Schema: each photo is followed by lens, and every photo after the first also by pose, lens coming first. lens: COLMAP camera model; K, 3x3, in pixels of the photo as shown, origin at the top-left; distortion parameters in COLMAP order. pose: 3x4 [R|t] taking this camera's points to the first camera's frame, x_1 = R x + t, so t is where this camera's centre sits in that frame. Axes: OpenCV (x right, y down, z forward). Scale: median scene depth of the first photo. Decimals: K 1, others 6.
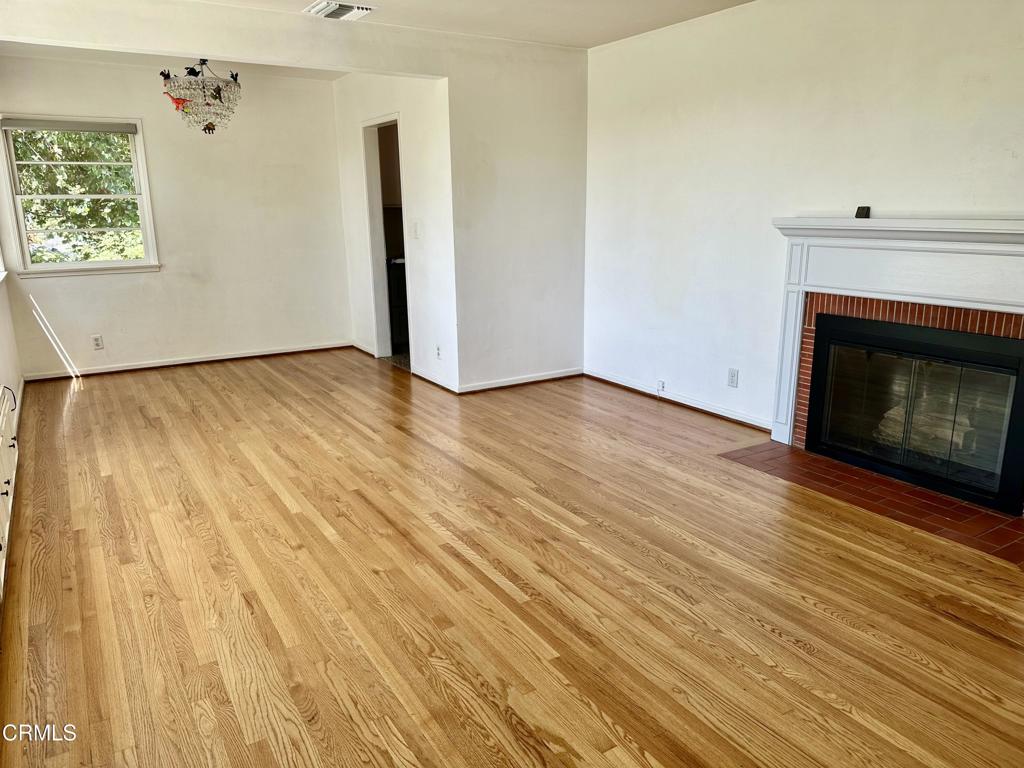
lens RADIAL K [[729.2, 0, 510.6], [0, 729.2, 385.4], [0, 0, 1]] dist [-0.006546, -0.004839]
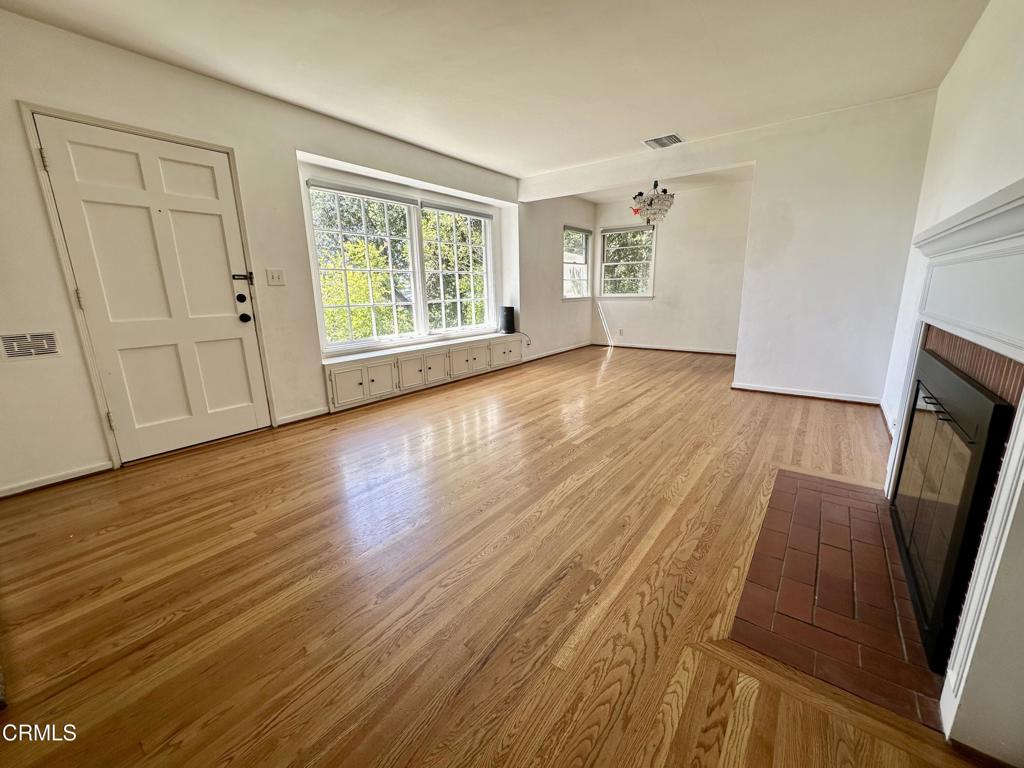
lens RADIAL K [[410.7, 0, 513.9], [0, 410.7, 383.7], [0, 0, 1]] dist [-0.000645, 0.000069]
pose [[0.375641, 0.217273, -0.900937, 0.742766], [-0.209114, 0.966931, 0.145999, -0.038462], [0.902865, 0.133555, 0.408653, 0.422789]]
